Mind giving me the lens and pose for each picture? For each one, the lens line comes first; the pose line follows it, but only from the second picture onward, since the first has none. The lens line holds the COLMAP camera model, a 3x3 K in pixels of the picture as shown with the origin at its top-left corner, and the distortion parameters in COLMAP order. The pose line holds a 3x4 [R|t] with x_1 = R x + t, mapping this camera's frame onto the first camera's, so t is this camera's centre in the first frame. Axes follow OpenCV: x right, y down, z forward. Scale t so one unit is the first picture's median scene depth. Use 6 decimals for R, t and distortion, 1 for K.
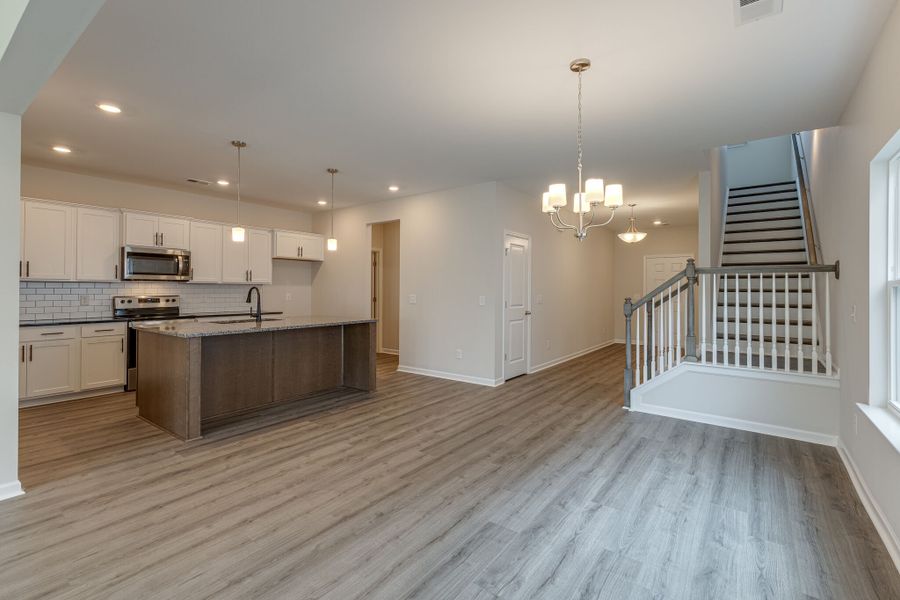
lens RADIAL K [[442.1, 0, 453.7], [0, 442.1, 290.1], [0, 0, 1]] dist [0.003404, -0.000249]
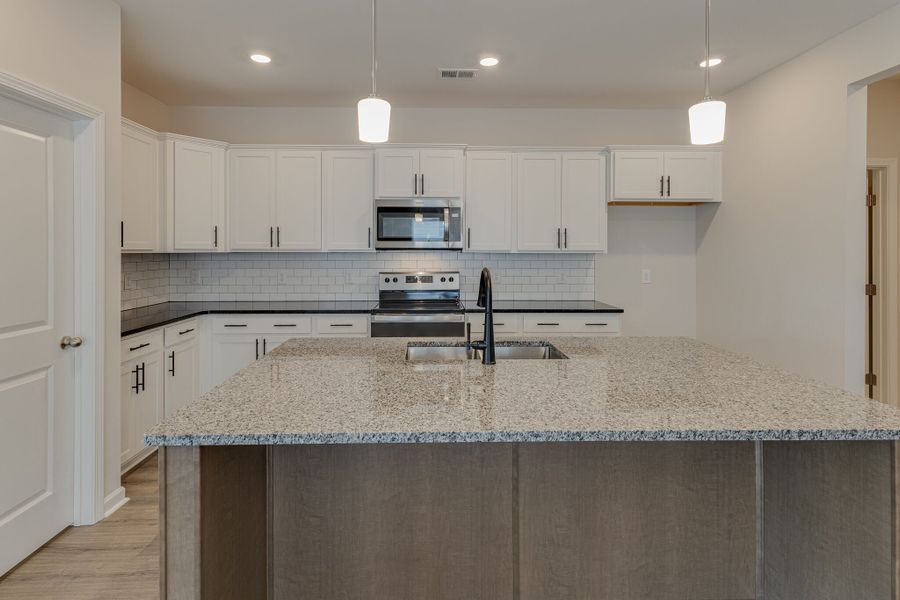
lens RADIAL K [[442.1, 0, 443.5], [0, 442.1, 249.7], [0, 0, 1]] dist [0.003404, -0.000249]
pose [[0.620792, -0.002649, -0.783971, -0.143692], [0.002108, 0.999996, -0.001710, -0.019699], [0.783972, -0.000591, 0.620796, 0.622589]]
